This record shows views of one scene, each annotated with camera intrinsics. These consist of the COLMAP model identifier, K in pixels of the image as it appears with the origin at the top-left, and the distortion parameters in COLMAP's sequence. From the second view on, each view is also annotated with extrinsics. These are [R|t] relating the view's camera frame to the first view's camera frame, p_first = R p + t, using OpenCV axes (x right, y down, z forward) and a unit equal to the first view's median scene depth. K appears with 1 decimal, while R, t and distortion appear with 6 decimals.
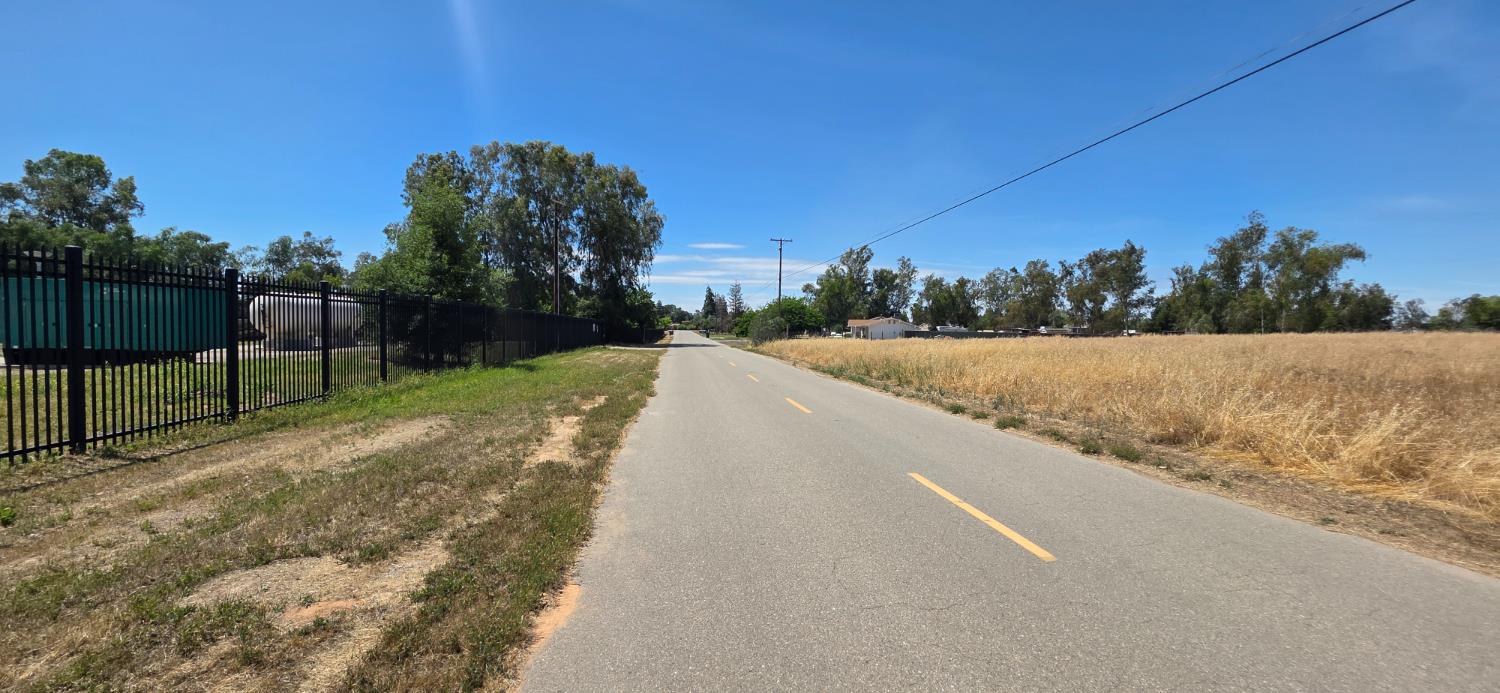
lens RADIAL K [[593.6, 0, 750.0], [0, 593.6, 346.5], [0, 0, 1]] dist [-0.000083, 0.000110]
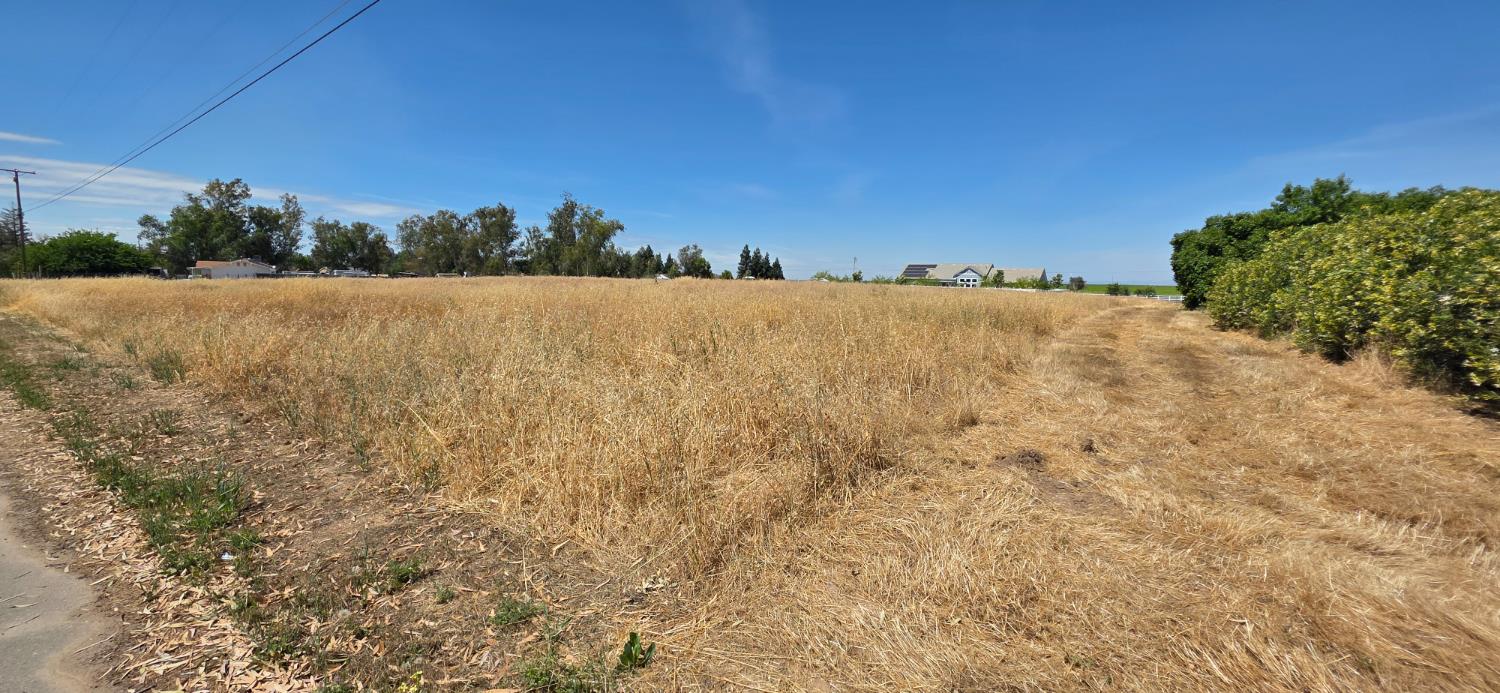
lens RADIAL K [[593.6, 0, 750.0], [0, 593.6, 346.5], [0, 0, 1]] dist [-0.000083, 0.000110]
pose [[0.669377, -0.081435, 0.738446, 0.038691], [0.013209, 0.995122, 0.097767, 0.006314], [-0.742805, -0.055689, 0.667187, -0.210663]]
